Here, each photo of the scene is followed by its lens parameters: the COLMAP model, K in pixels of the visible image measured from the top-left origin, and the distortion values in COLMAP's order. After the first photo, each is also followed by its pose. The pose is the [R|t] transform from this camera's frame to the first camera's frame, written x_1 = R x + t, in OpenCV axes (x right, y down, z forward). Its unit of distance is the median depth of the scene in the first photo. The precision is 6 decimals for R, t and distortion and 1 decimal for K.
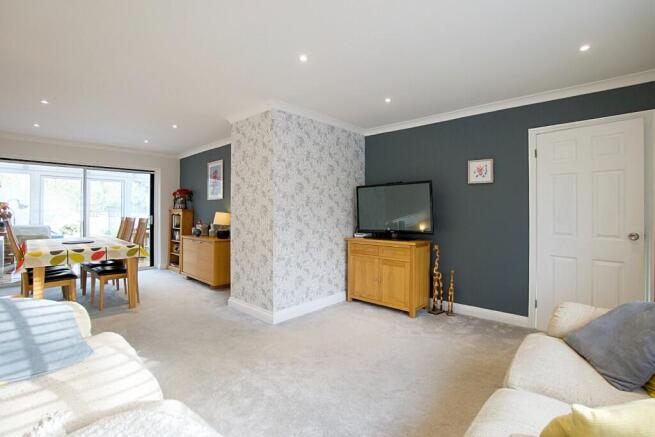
lens RADIAL K [[292.4, 0, 326.3], [0, 292.4, 215.2], [0, 0, 1]] dist [-0.067880, 0.028018]
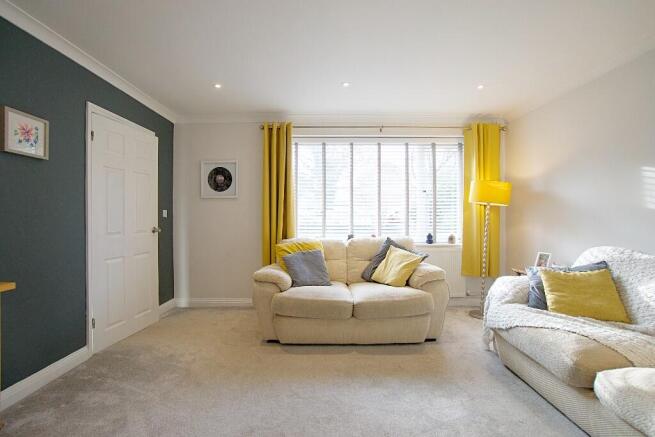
lens RADIAL K [[292.4, 0, 326.3], [0, 292.4, 215.2], [0, 0, 1]] dist [-0.067880, 0.028018]
pose [[-0.665295, -0.007867, 0.746539, -0.290212], [-0.002641, 0.999963, 0.008184, -0.001519], [-0.746576, 0.003473, -0.665291, 1.025643]]
